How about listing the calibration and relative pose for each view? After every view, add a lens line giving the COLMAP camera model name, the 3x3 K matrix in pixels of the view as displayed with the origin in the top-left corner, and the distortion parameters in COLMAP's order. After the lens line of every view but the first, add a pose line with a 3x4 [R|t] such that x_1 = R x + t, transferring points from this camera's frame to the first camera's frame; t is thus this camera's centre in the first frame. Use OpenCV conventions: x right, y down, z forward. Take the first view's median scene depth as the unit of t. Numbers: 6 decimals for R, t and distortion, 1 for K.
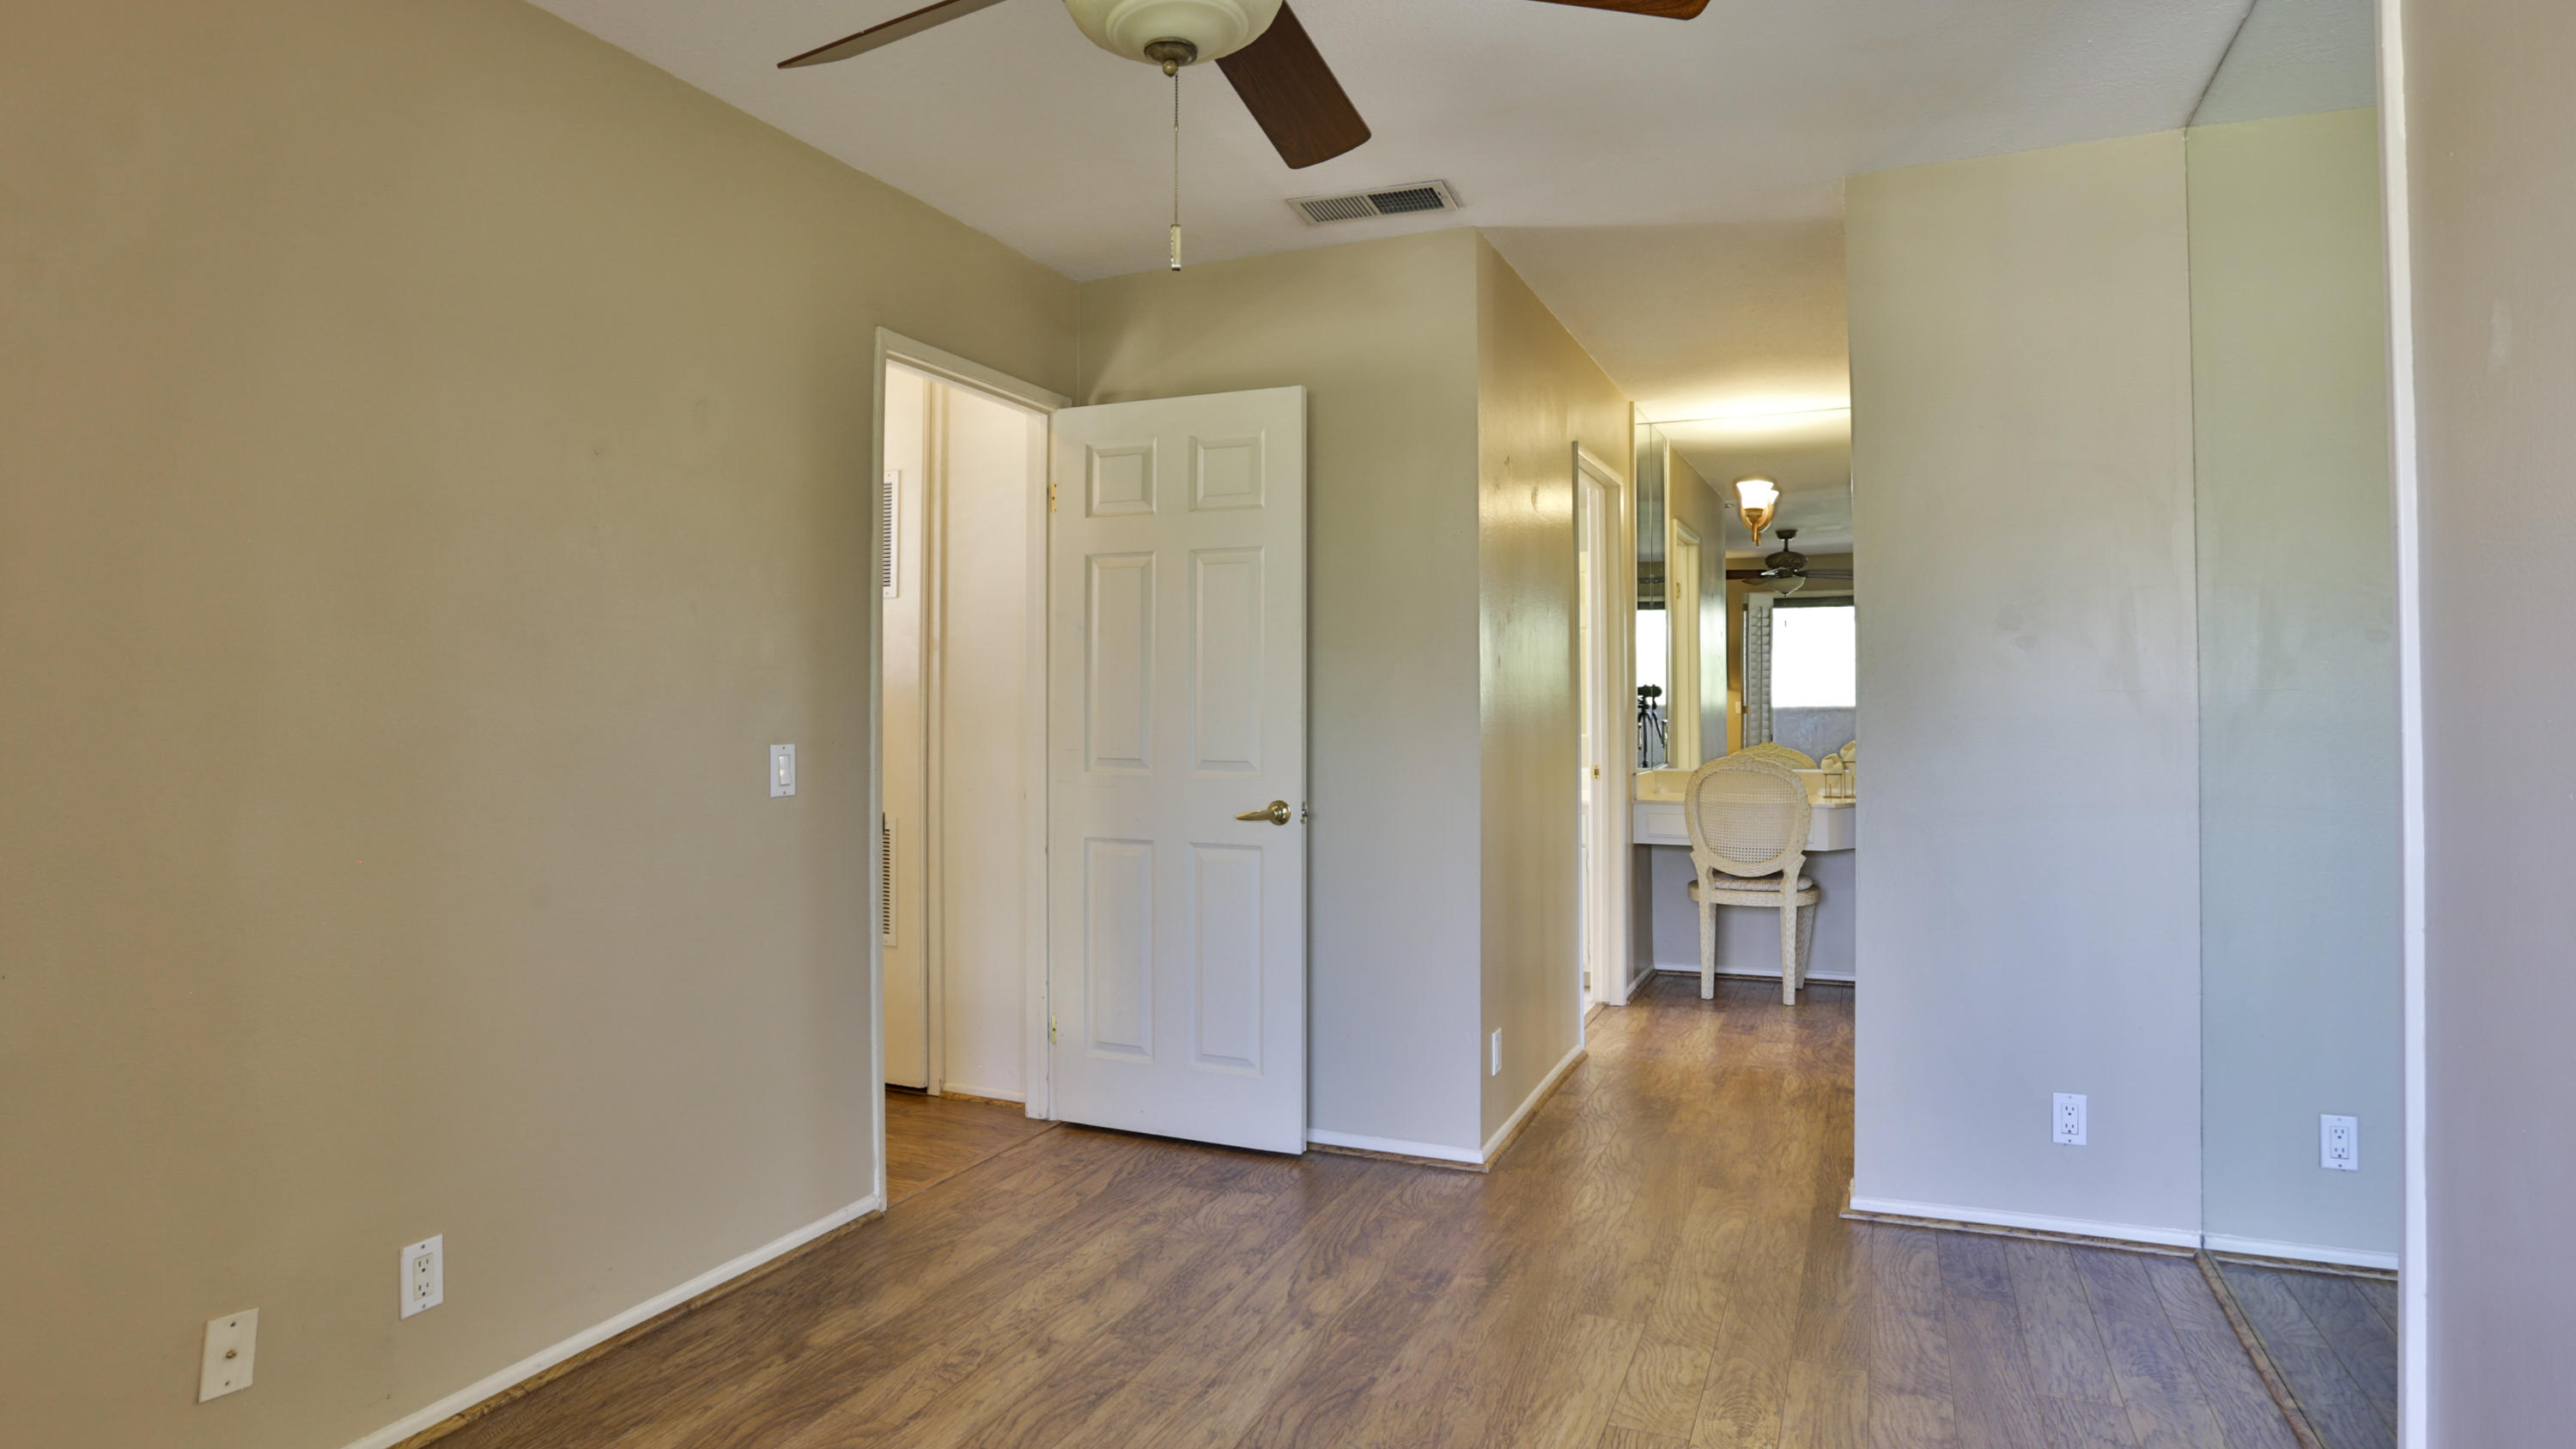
lens RADIAL K [[1327.1, 0, 1287.6], [0, 1327.1, 709.4], [0, 0, 1]] dist [-0.082969, 0.037724]
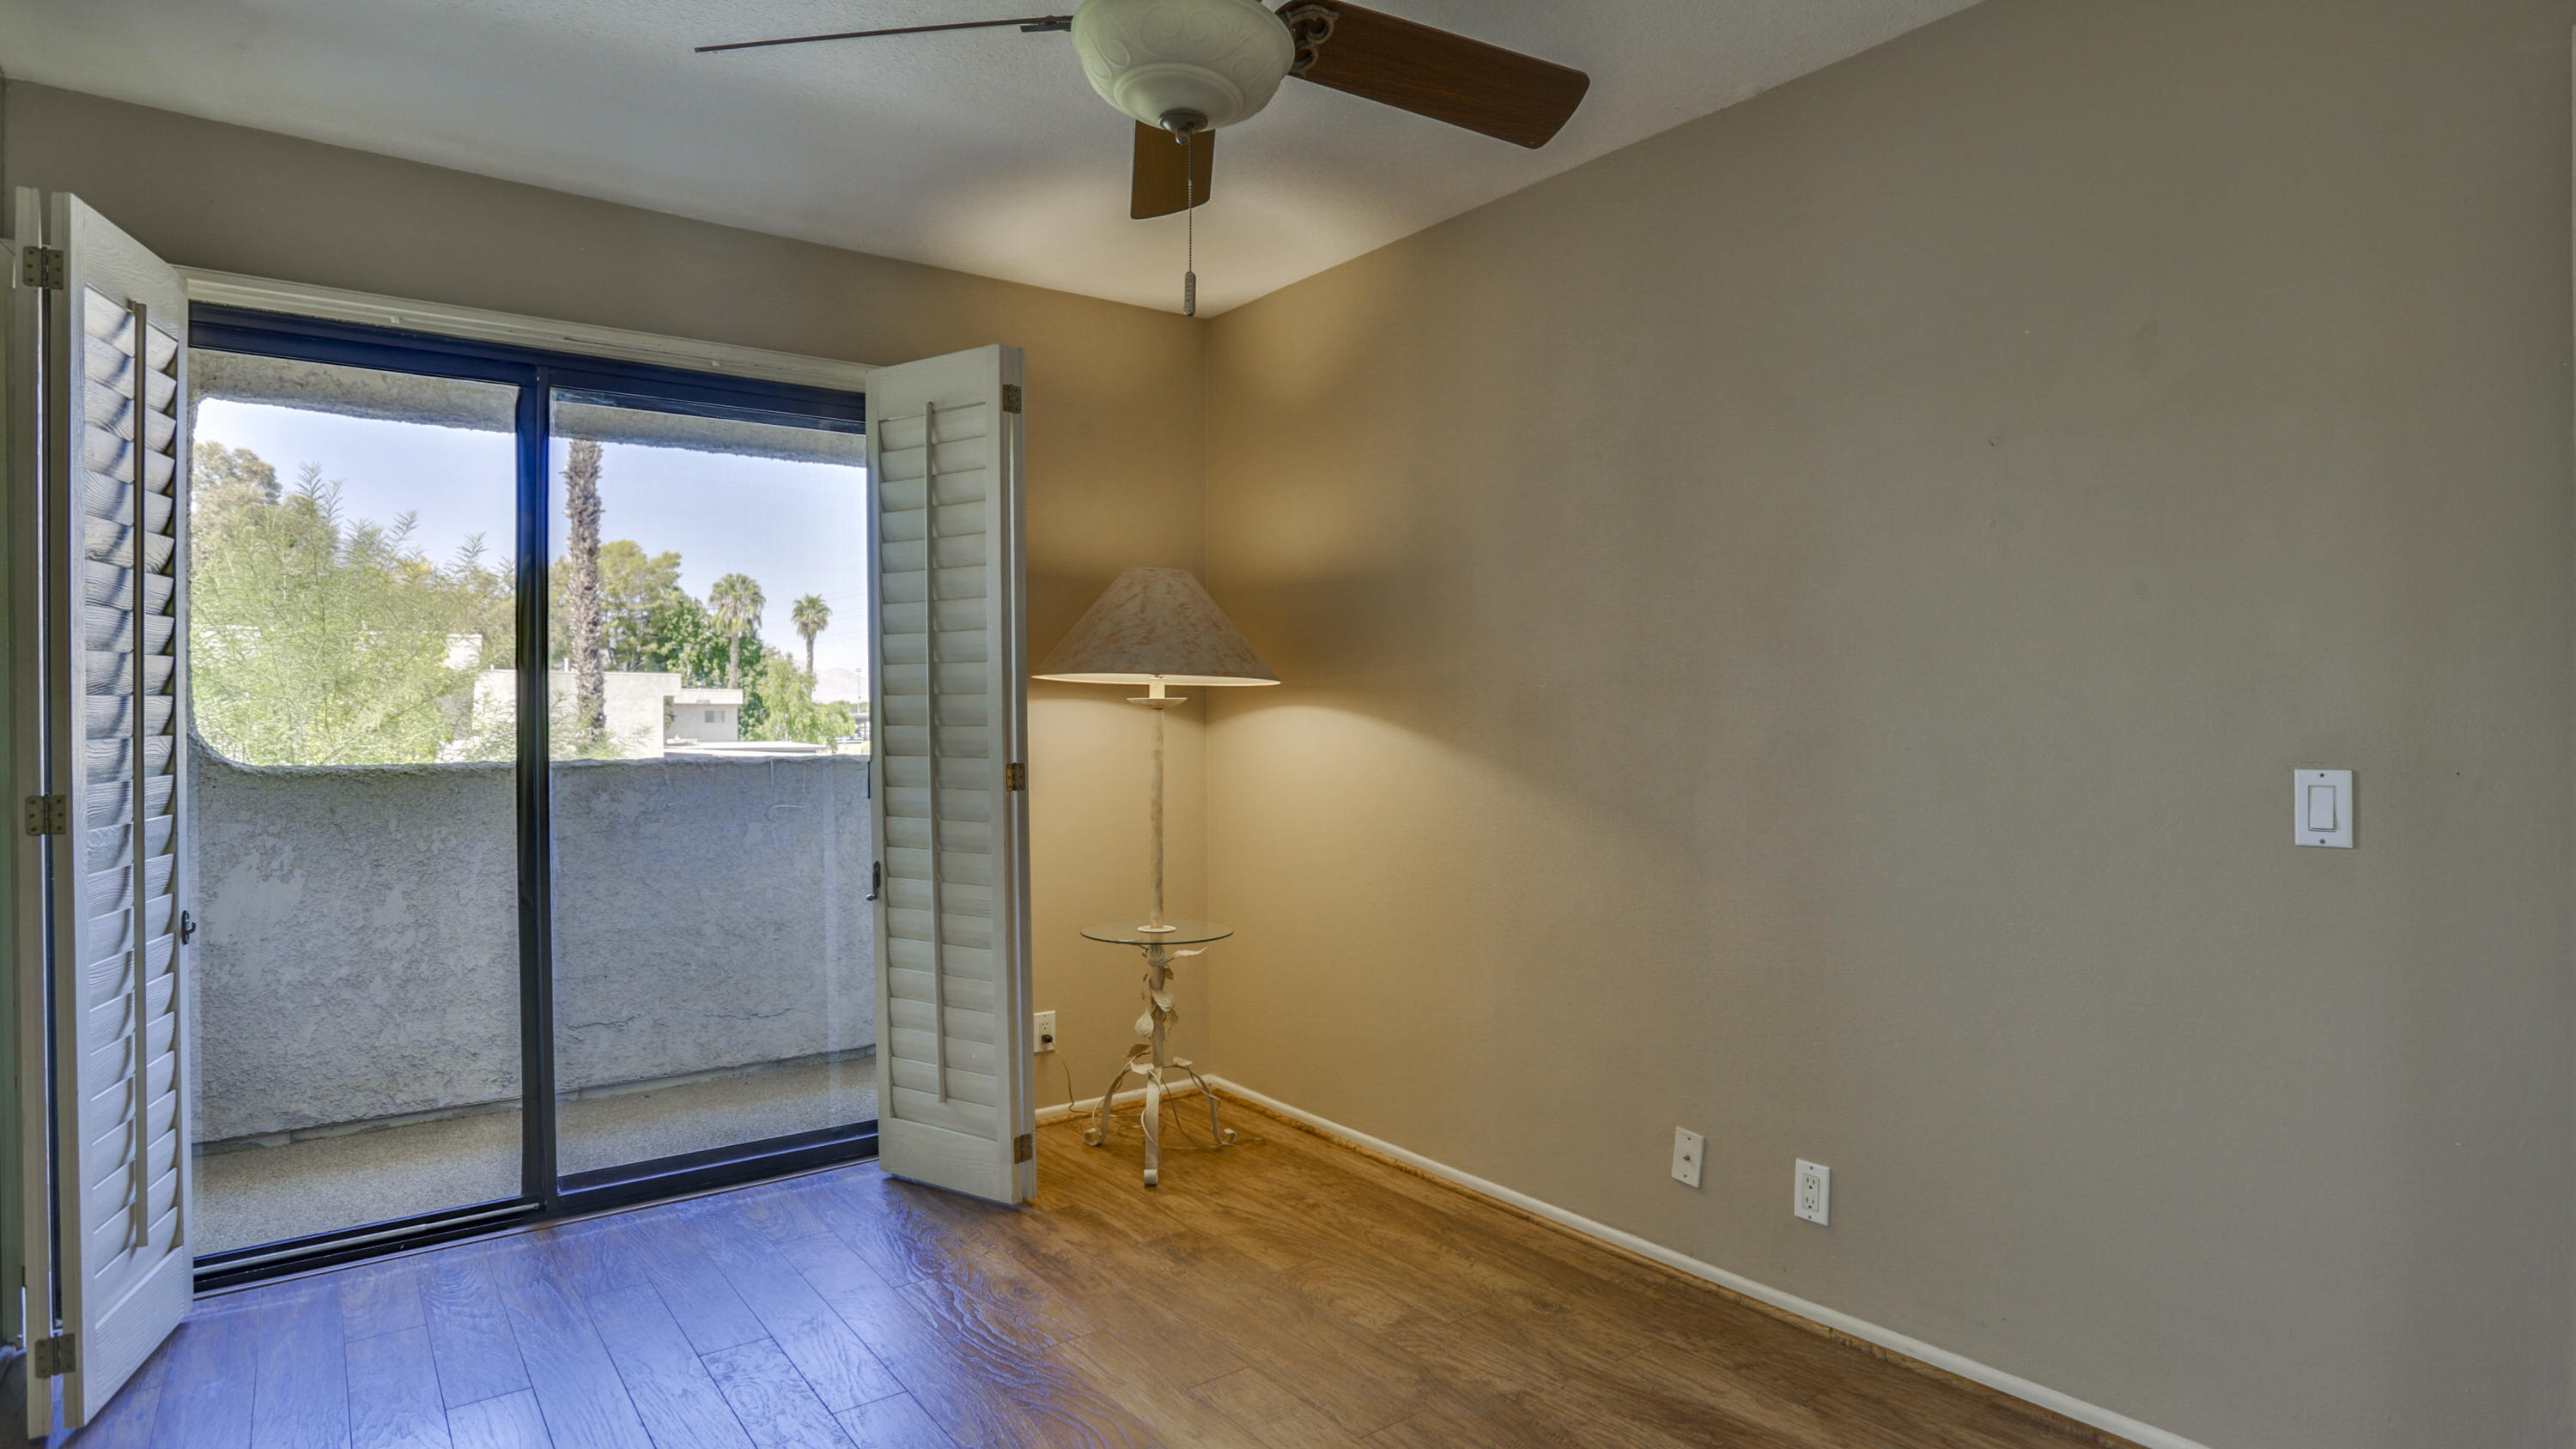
lens RADIAL K [[1327.1, 0, 1287.6], [0, 1327.1, 709.4], [0, 0, 1]] dist [-0.082969, 0.037724]
pose [[-0.485853, 0.008650, -0.873998, 0.569107], [0.012362, 0.999919, 0.003025, -0.016057], [0.873953, -0.009335, -0.485921, 1.073153]]
